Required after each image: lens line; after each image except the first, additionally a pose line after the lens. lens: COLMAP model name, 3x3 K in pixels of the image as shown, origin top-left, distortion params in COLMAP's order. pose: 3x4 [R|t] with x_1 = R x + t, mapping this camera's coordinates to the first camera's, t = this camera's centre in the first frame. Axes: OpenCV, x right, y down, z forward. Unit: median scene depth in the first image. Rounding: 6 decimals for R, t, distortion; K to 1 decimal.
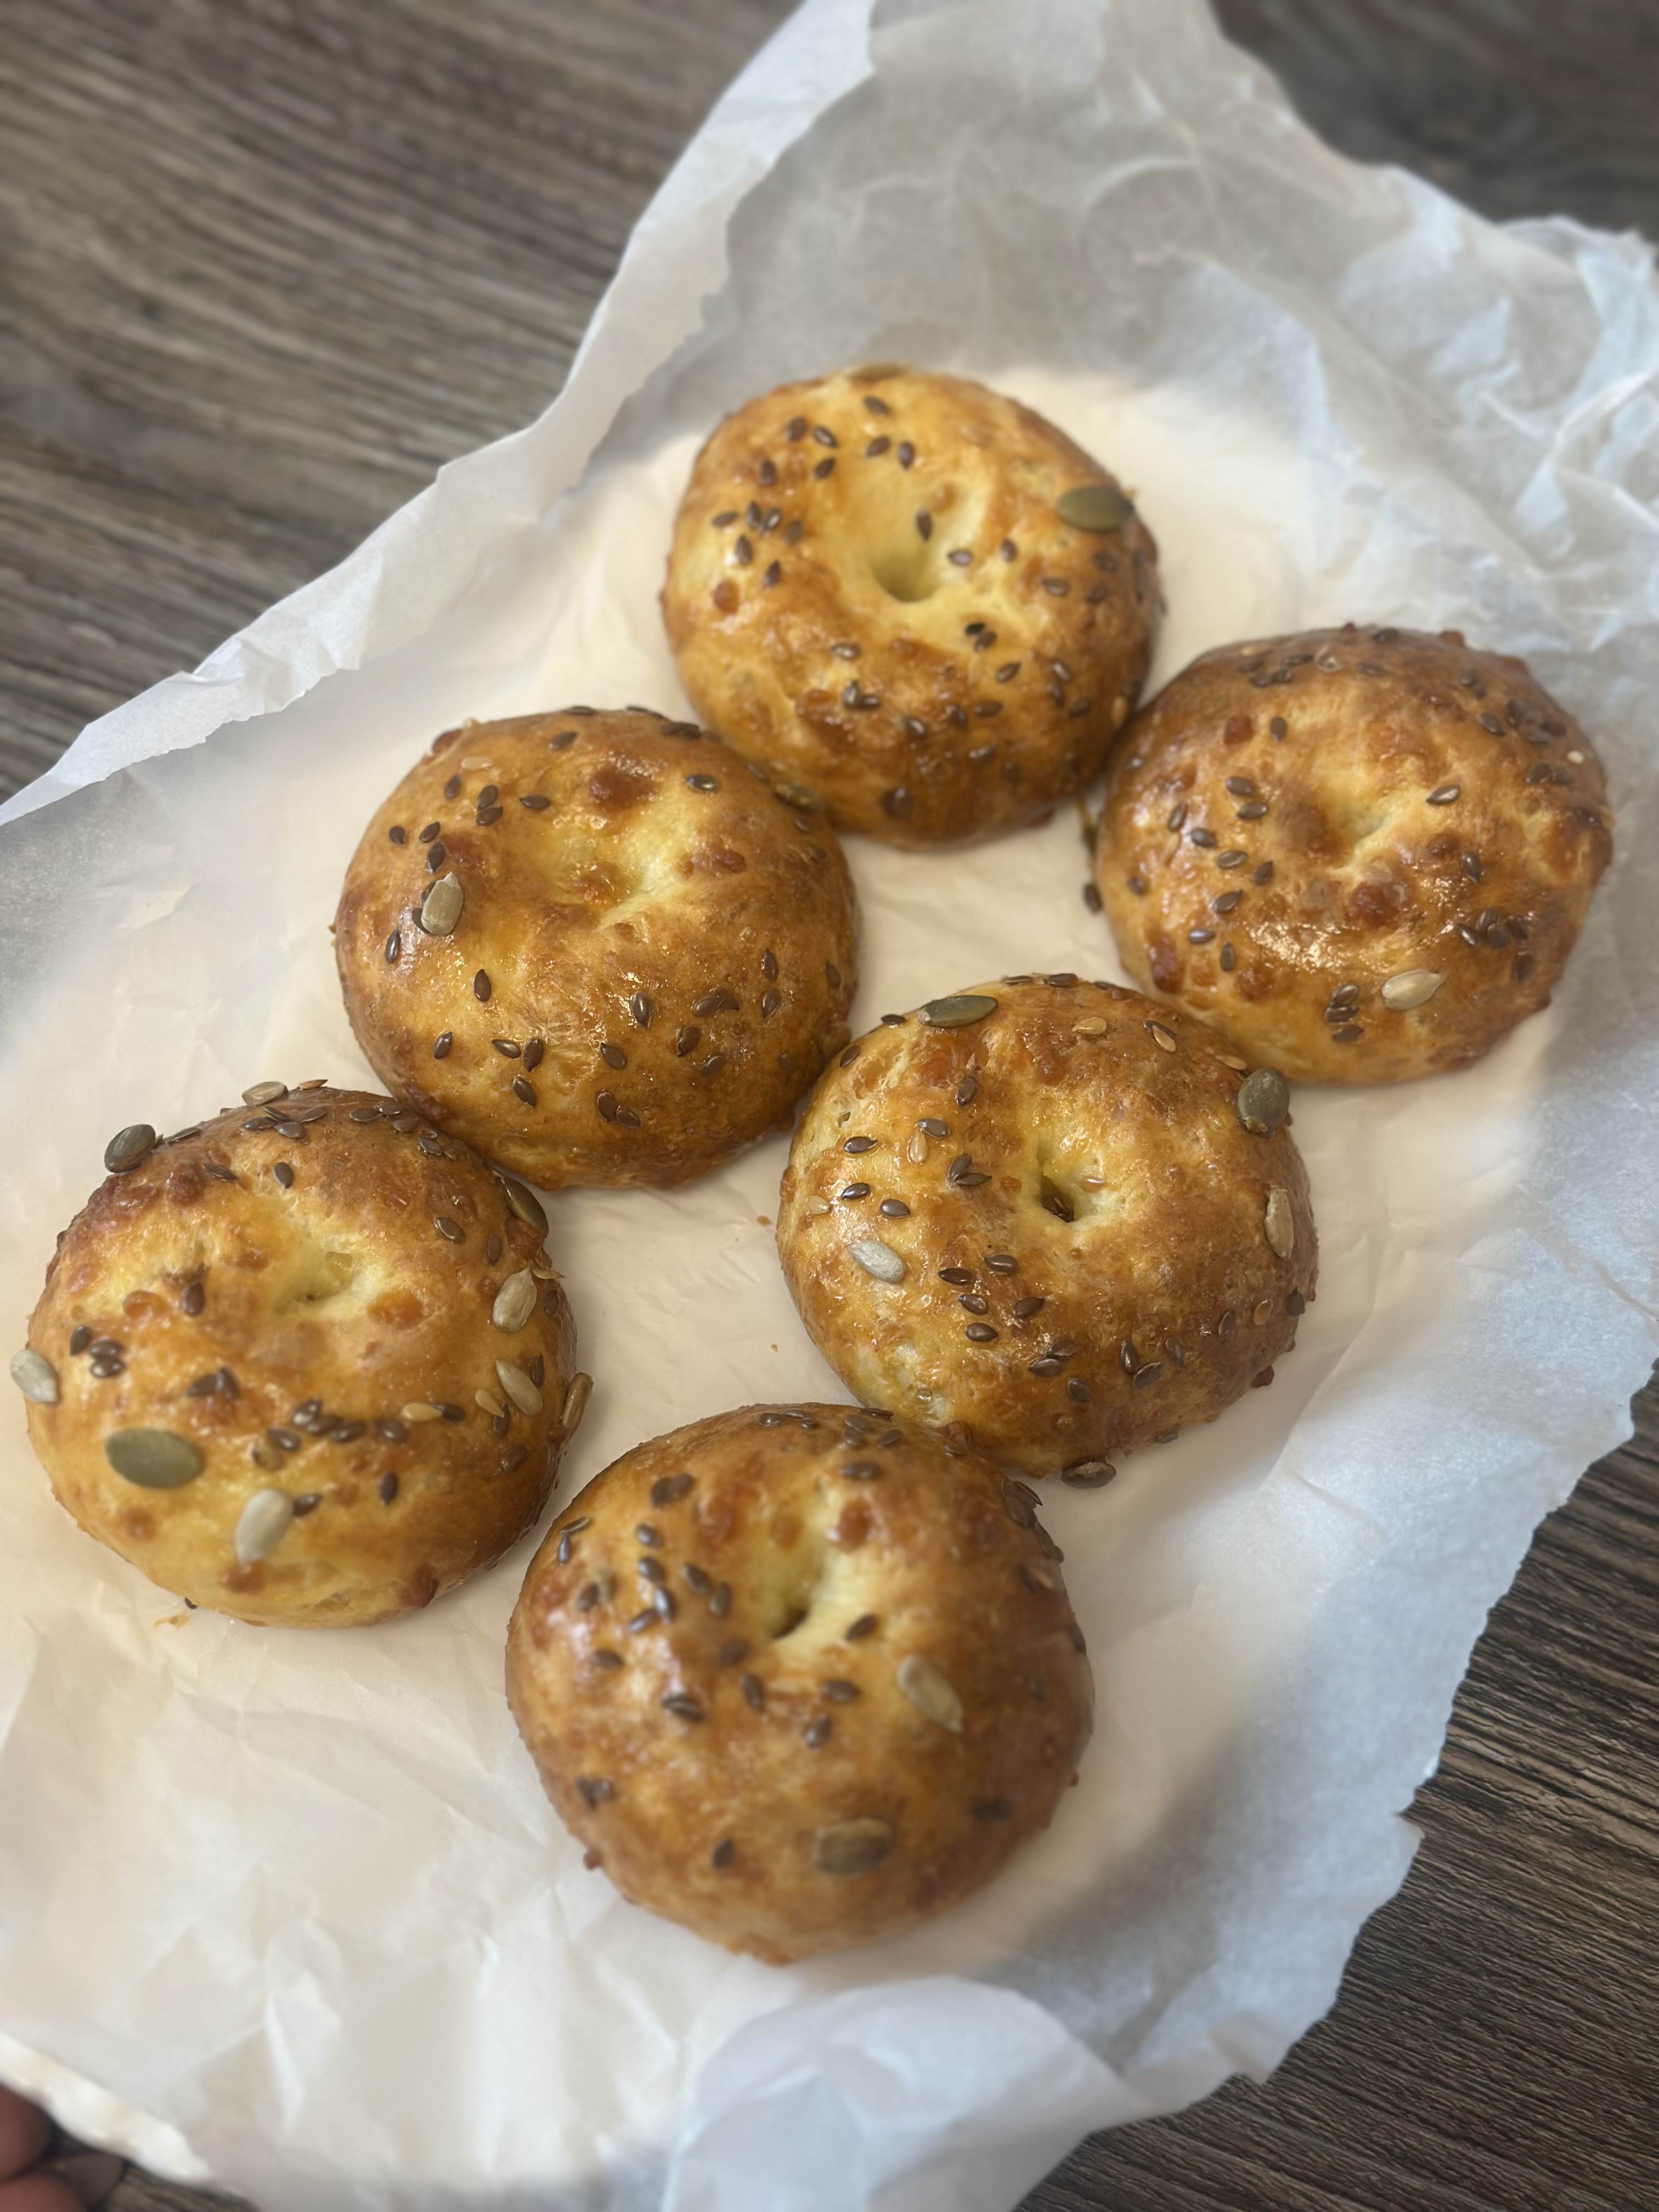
lens RADIAL K [[3313.2, 0, 848.4], [0, 3313.2, 1100.5], [0, 0, 1]] dist [0.200202, -0.566293]
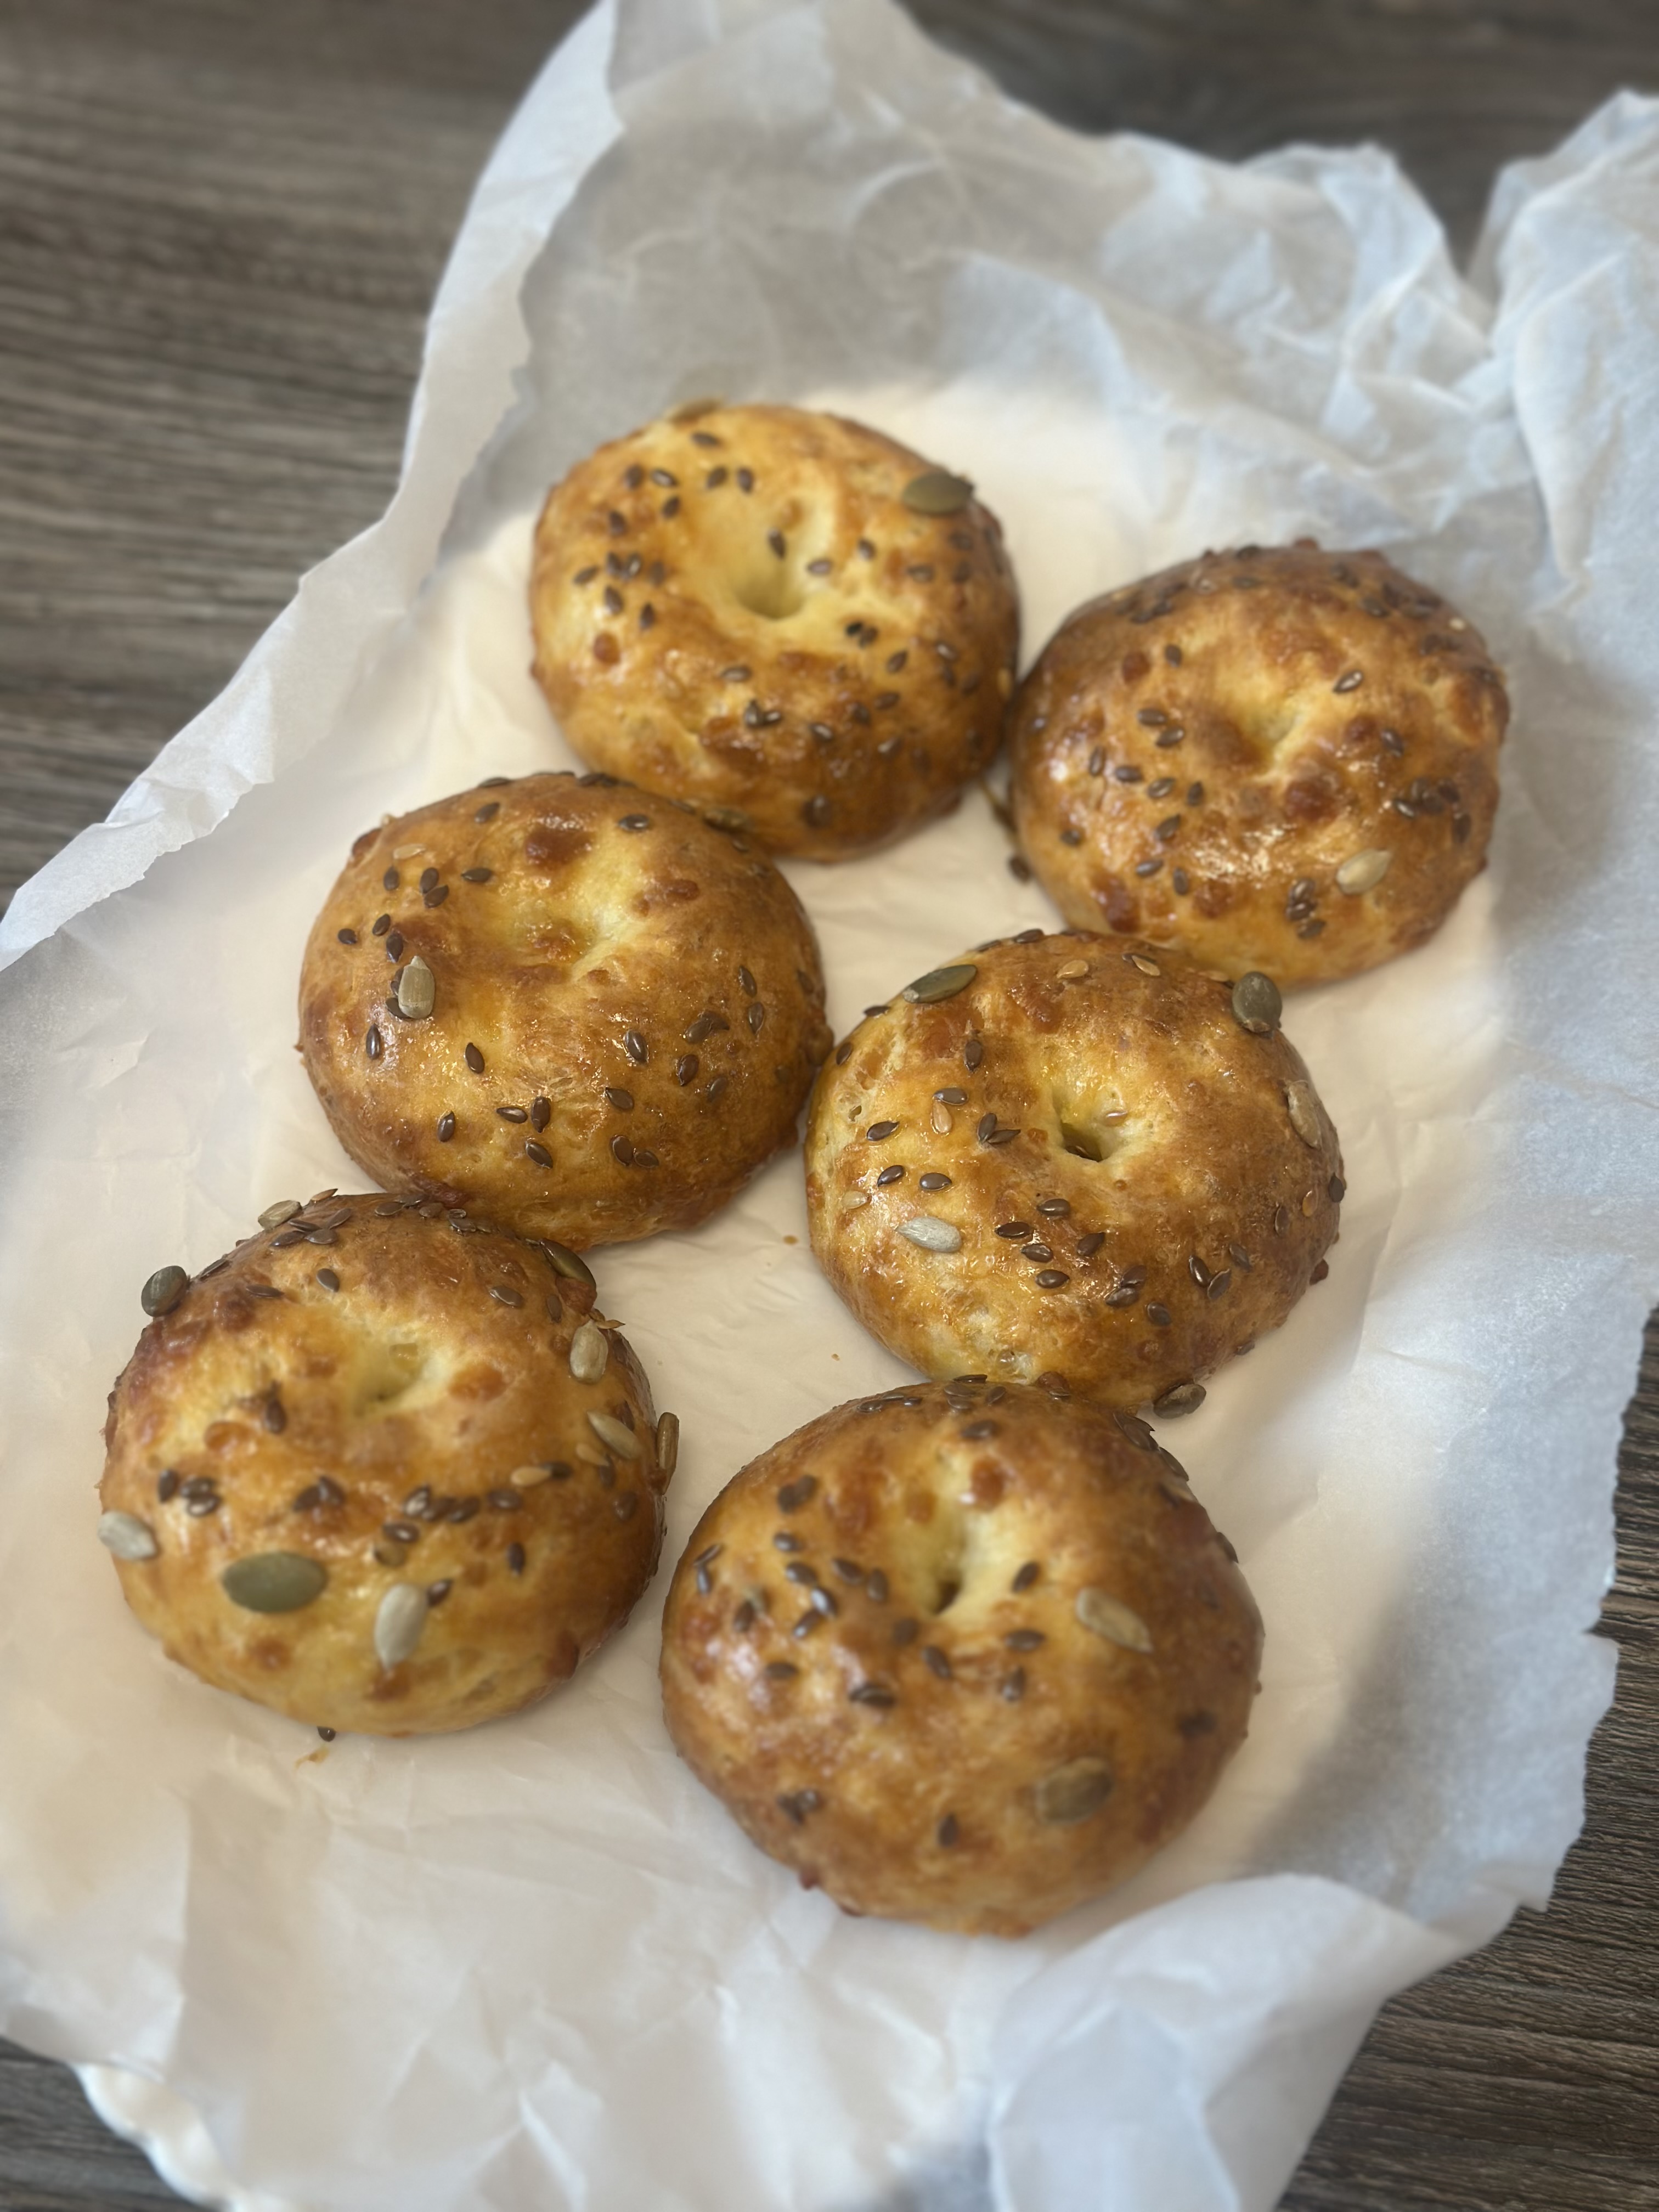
lens RADIAL K [[3313.2, 0, 848.4], [0, 3313.2, 1100.5], [0, 0, 1]] dist [0.200202, -0.566293]
pose [[0.970327, -0.218389, 0.103789, -0.106423], [0.225123, 0.972591, -0.058195, 0.059510], [-0.088235, 0.079833, 0.992895, 0.010542]]
